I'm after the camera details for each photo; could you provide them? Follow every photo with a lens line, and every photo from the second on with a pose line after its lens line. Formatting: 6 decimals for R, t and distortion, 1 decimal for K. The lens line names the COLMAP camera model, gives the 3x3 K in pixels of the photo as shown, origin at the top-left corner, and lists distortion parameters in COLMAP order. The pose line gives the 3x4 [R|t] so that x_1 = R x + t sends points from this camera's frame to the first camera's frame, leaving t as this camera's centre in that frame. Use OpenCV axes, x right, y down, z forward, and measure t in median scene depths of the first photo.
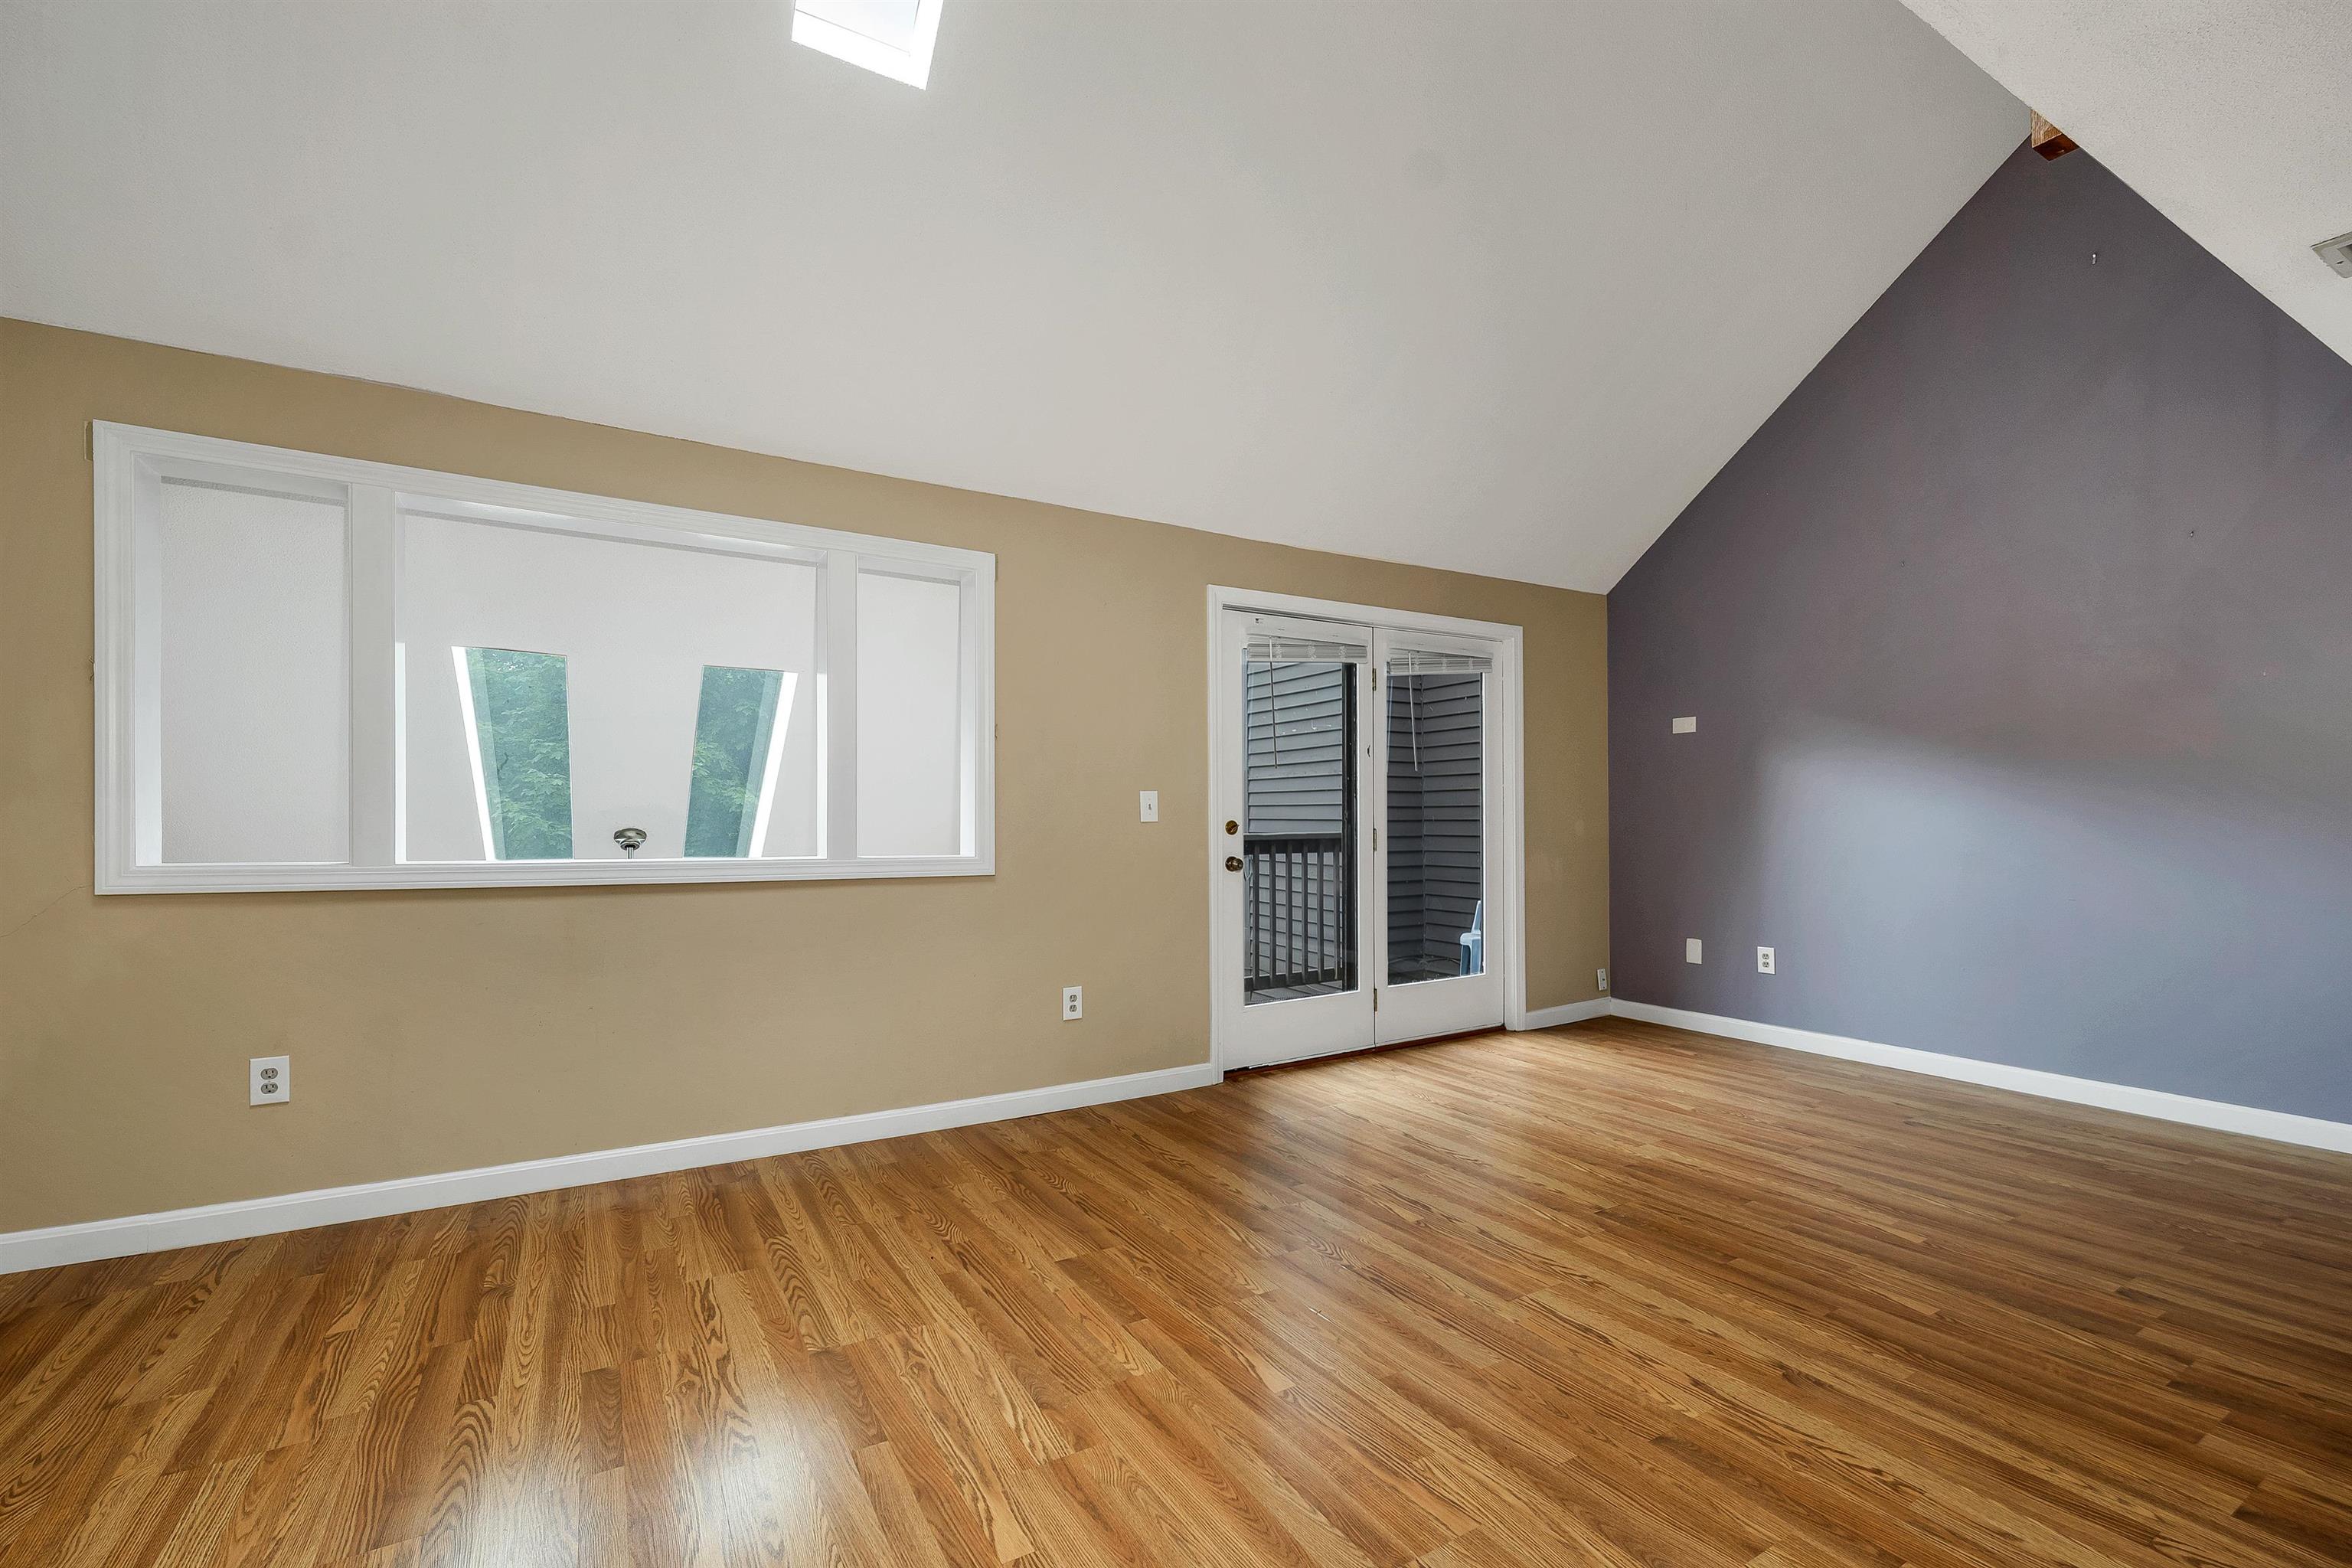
lens RADIAL K [[992.7, 0, 1180.9], [0, 992.7, 809.0], [0, 0, 1]] dist [0.001711, -0.000087]
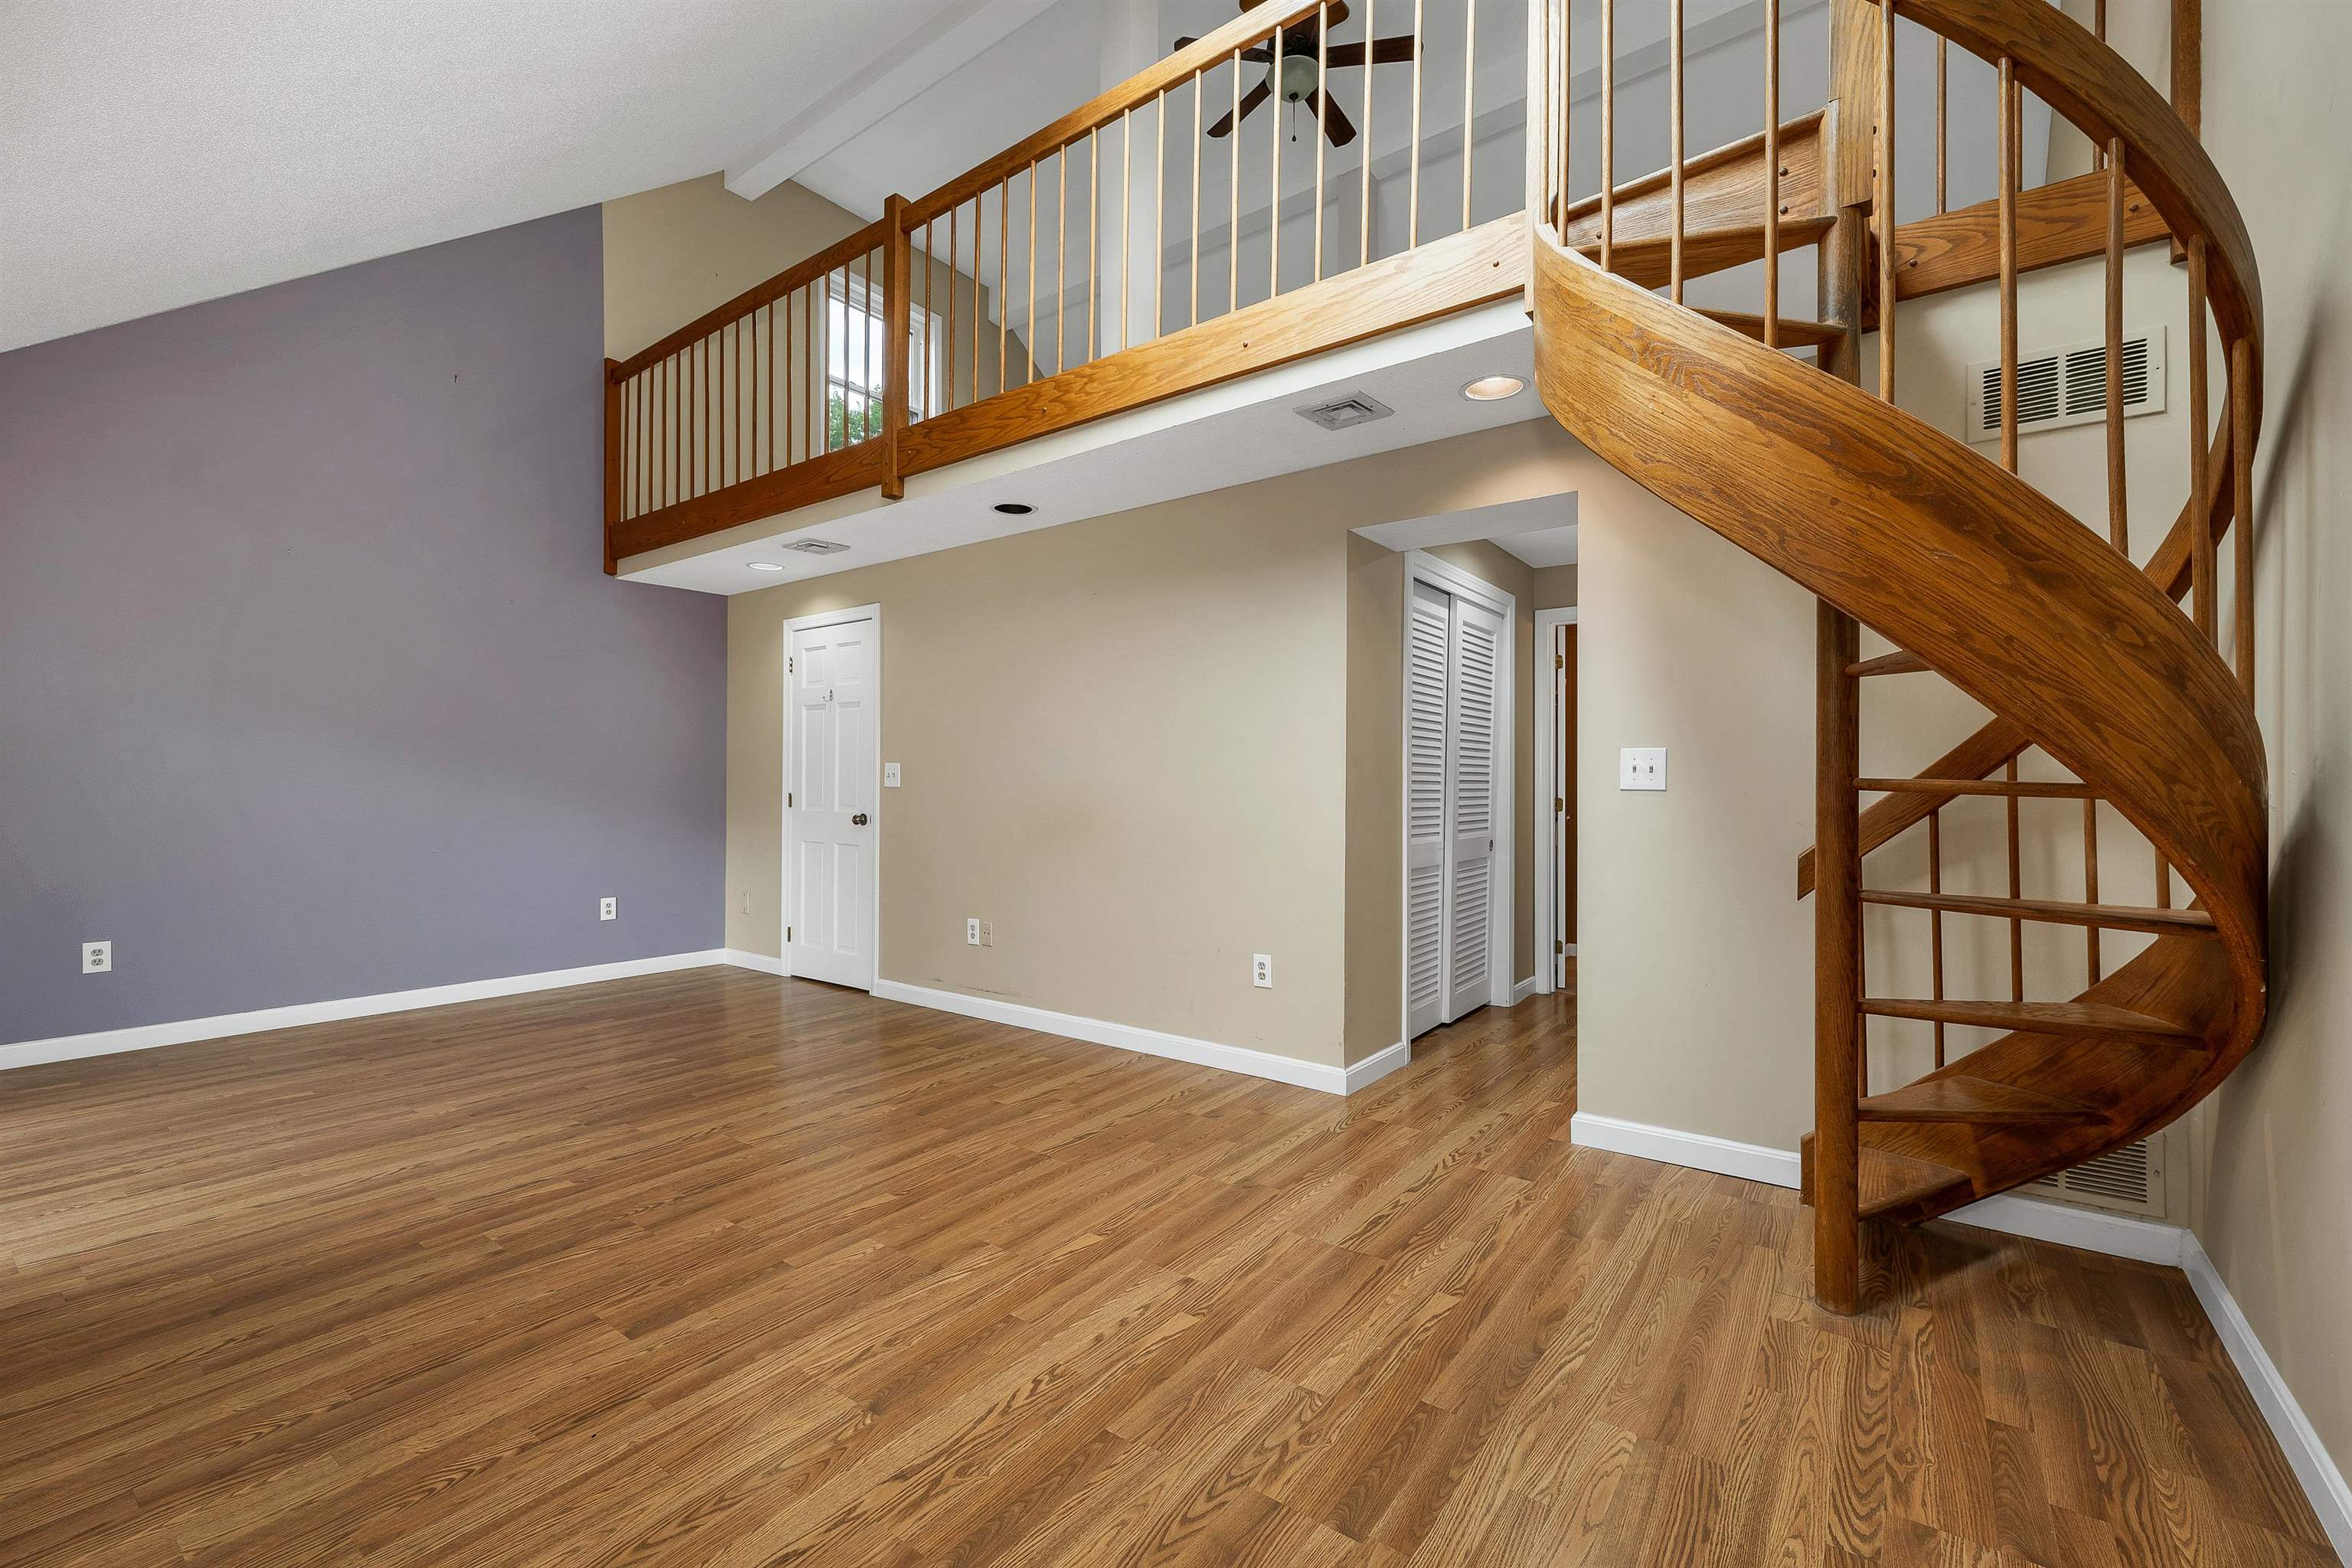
lens RADIAL K [[986.3, 0, 1172.5], [0, 986.3, 791.4], [0, 0, 1]] dist [-0.000665, 0.000071]
pose [[-0.379092, -0.000327, 0.925359, -0.952429], [-0.009765, 0.999946, -0.003647, 0.009050], [-0.925307, -0.010418, -0.379075, 0.831311]]
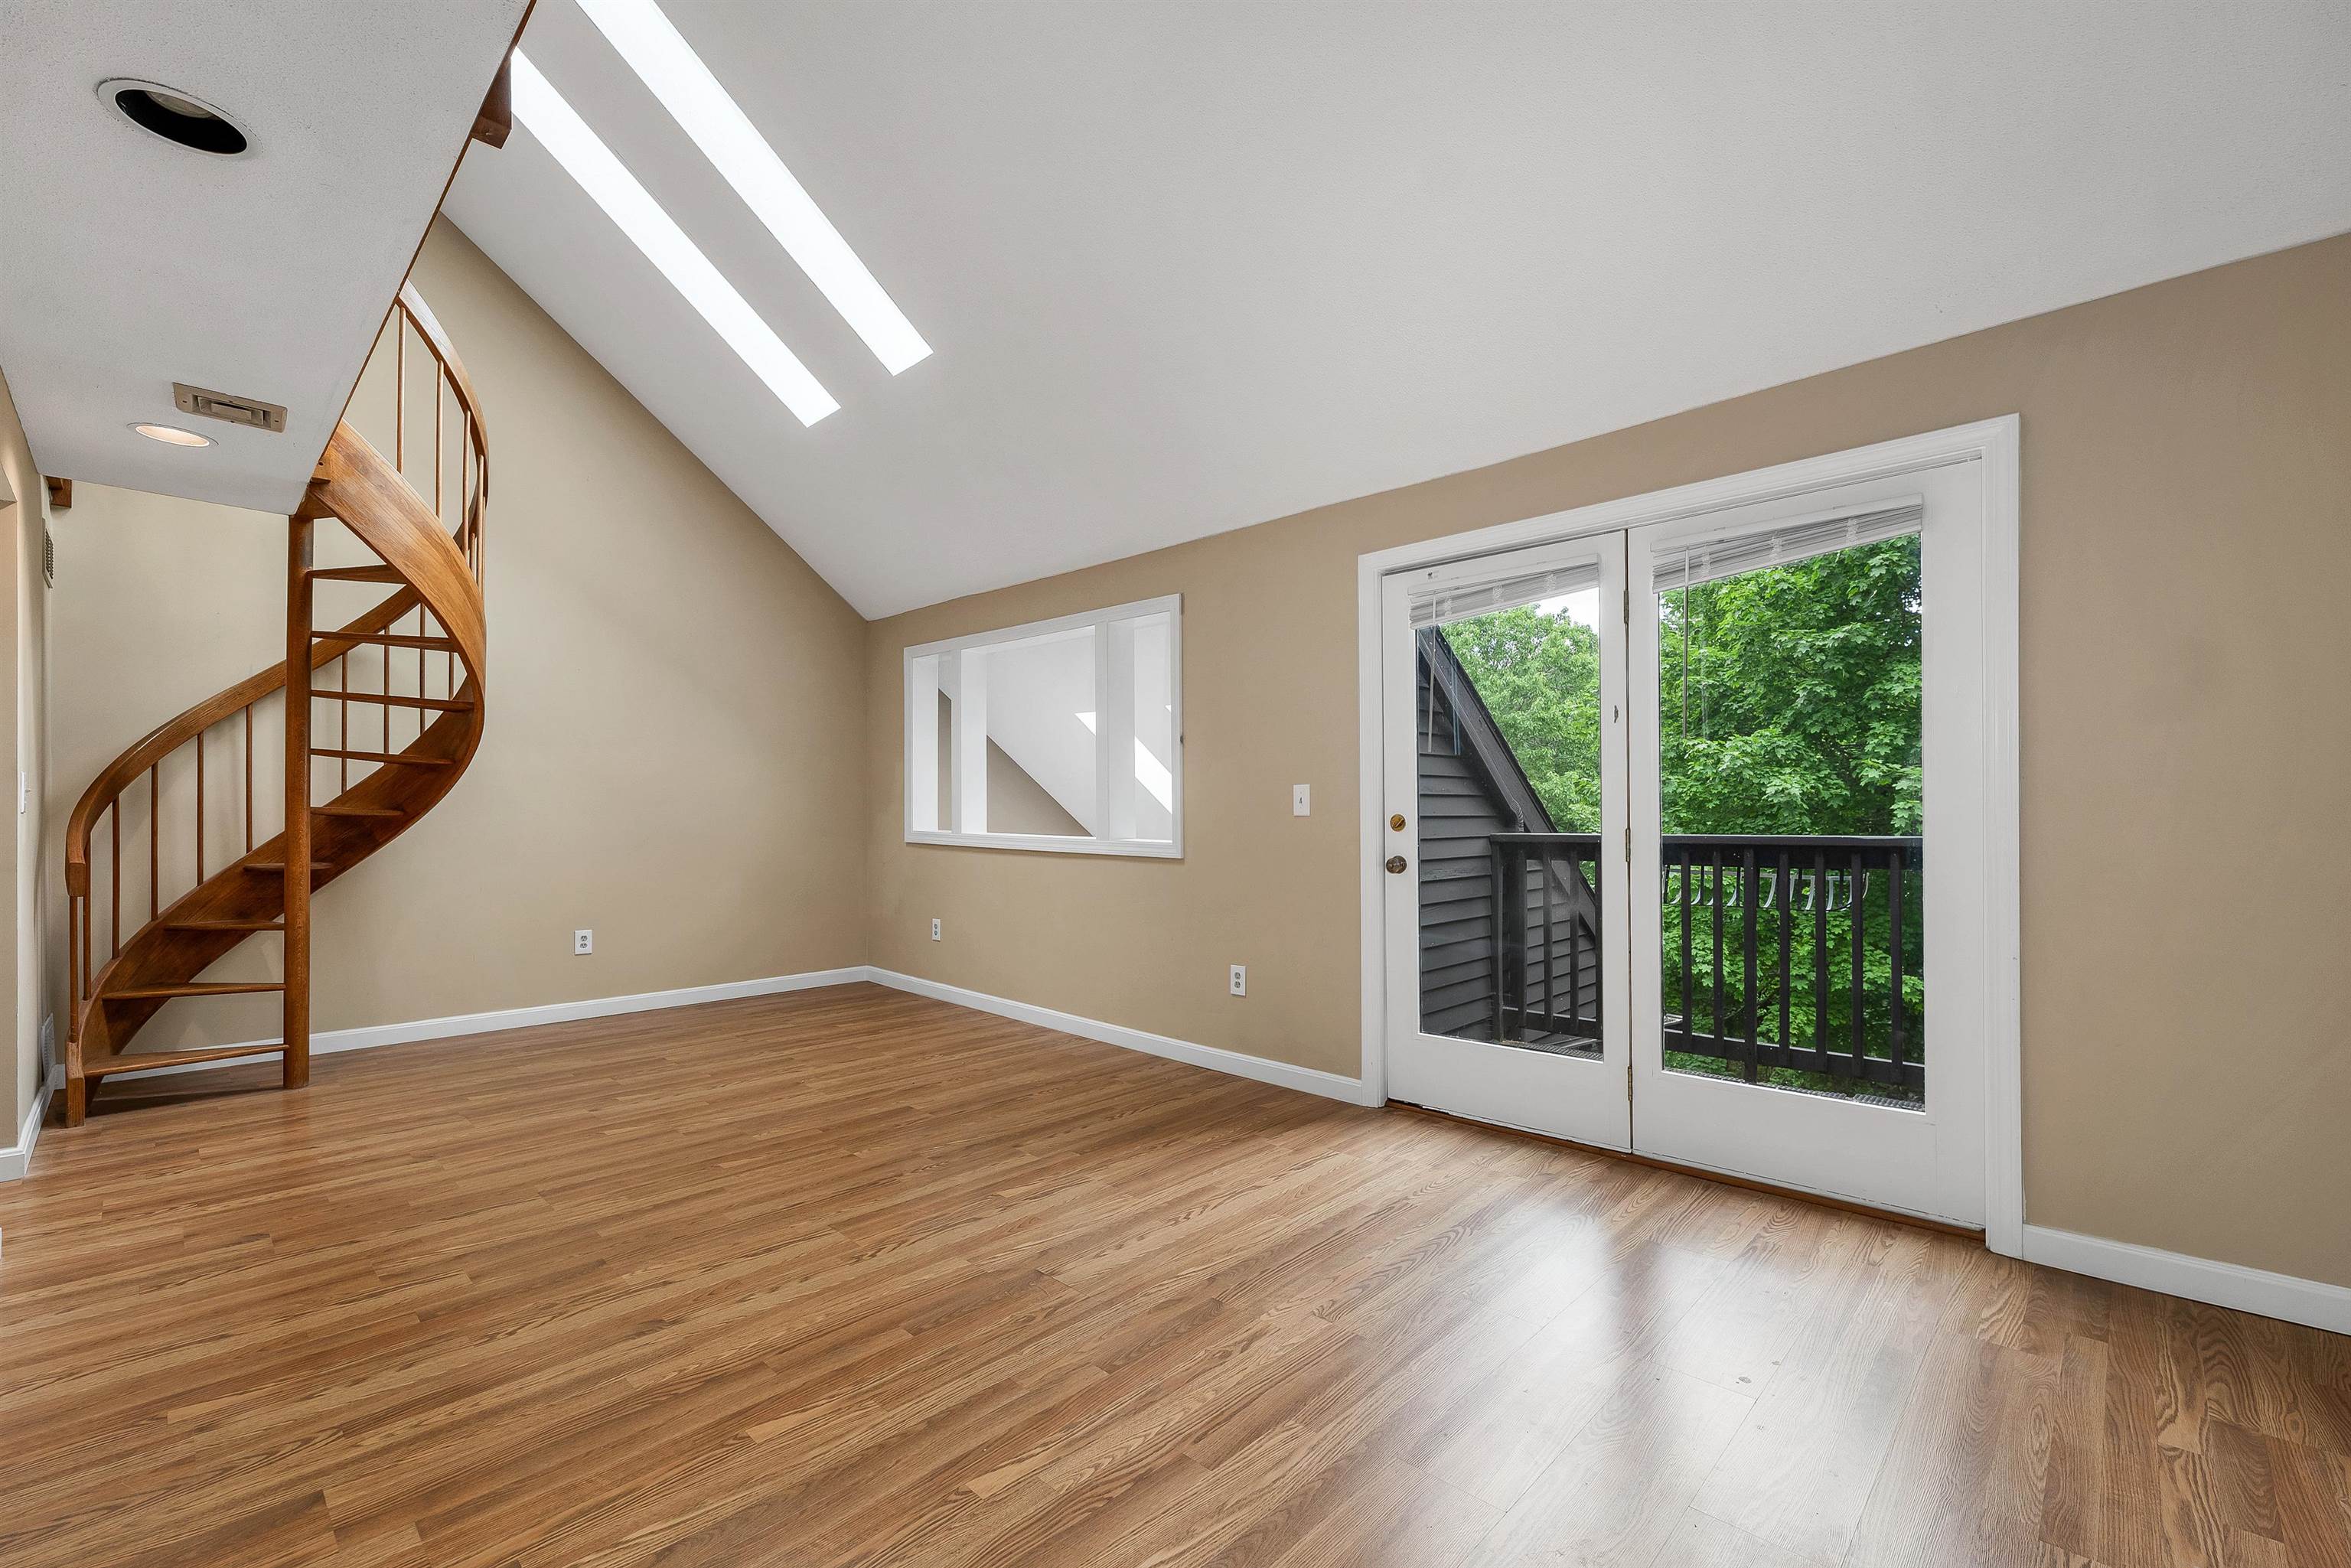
lens RADIAL K [[992.3, 0, 1180.4], [0, 992.3, 809.0], [0, 0, 1]] dist [0.001711, -0.000087]
pose [[0.268030, 0.001378, -0.963410, 1.327636], [0.009859, 0.999943, 0.004173, 0.001190], [0.963360, -0.010616, 0.268001, 0.920751]]
